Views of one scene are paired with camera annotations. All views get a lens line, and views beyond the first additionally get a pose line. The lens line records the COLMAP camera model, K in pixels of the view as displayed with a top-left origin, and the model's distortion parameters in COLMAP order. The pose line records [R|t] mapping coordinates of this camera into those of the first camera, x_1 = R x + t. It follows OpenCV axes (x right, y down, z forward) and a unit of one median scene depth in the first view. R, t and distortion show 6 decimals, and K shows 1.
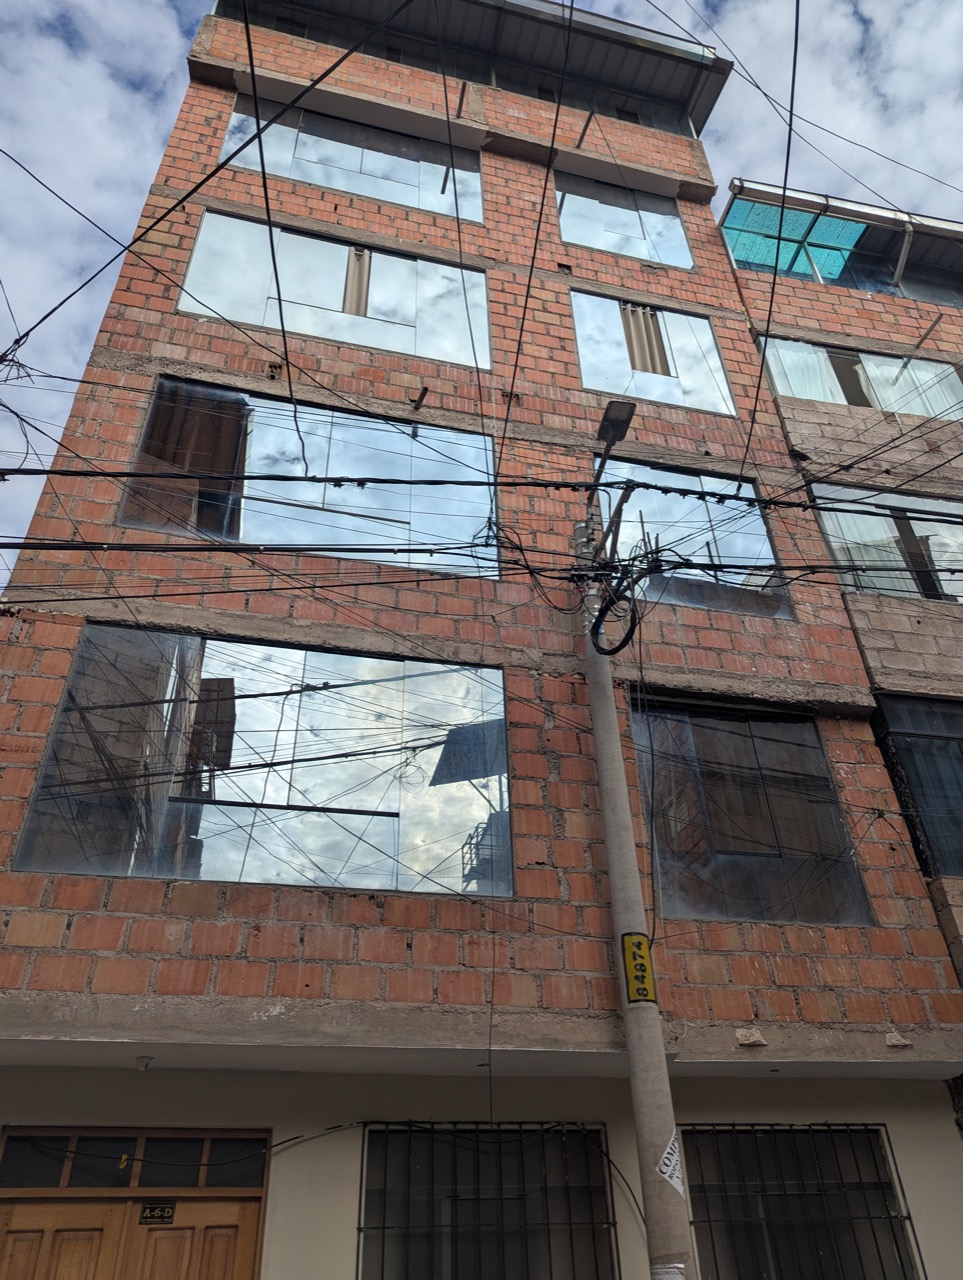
lens RADIAL K [[891.7, 0, 485.9], [0, 891.7, 635.3], [0, 0, 1]] dist [0.027290, -0.018159]
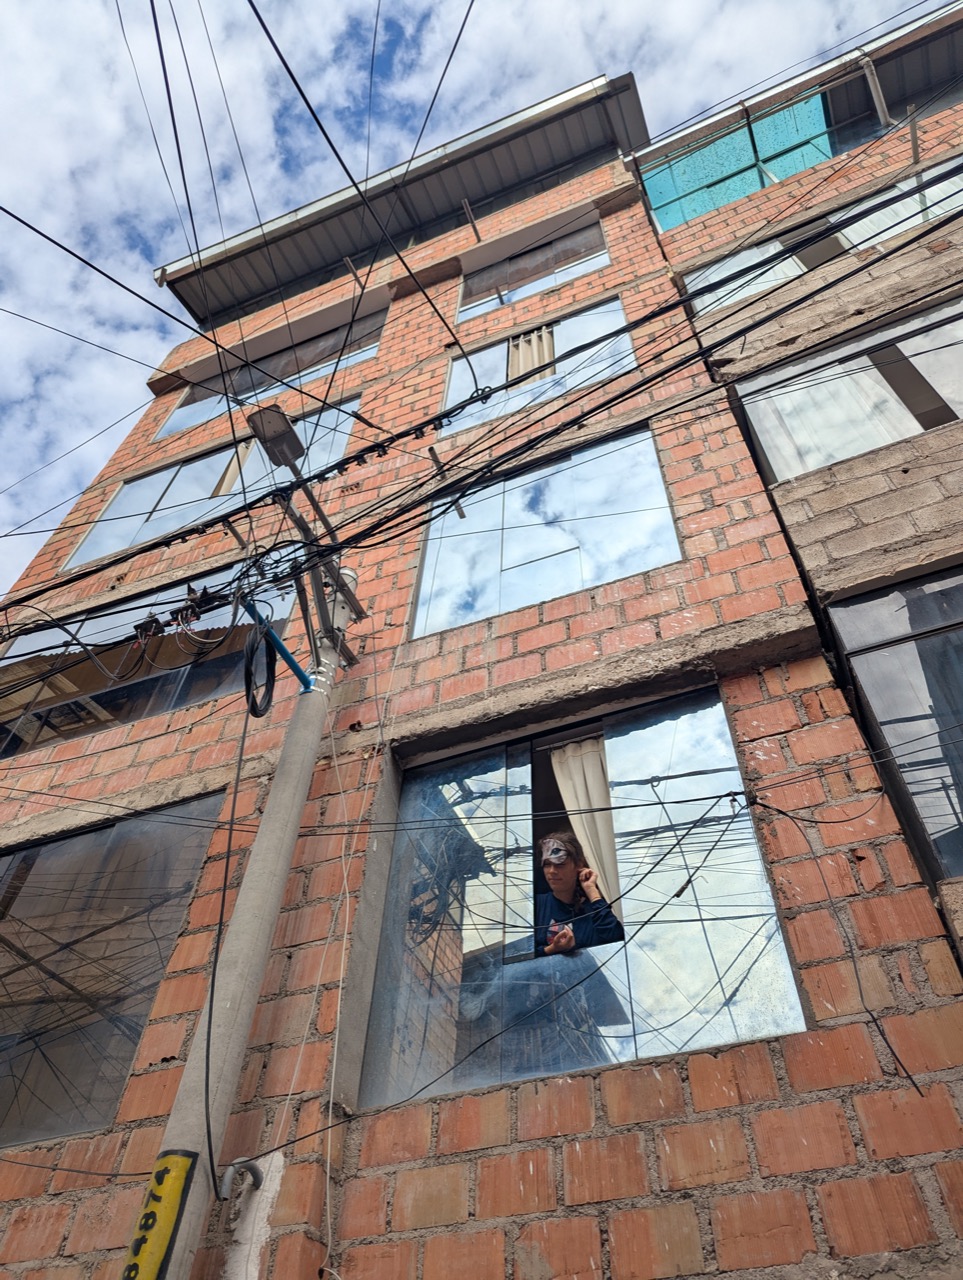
lens RADIAL K [[891.7, 0, 489.4], [0, 891.7, 632.8], [0, 0, 1]] dist [0.027290, -0.018159]
pose [[0.815178, -0.421941, -0.396801, 0.647473], [0.305714, 0.895308, -0.323980, 0.270518], [0.491960, 0.142794, 0.858828, 0.543380]]
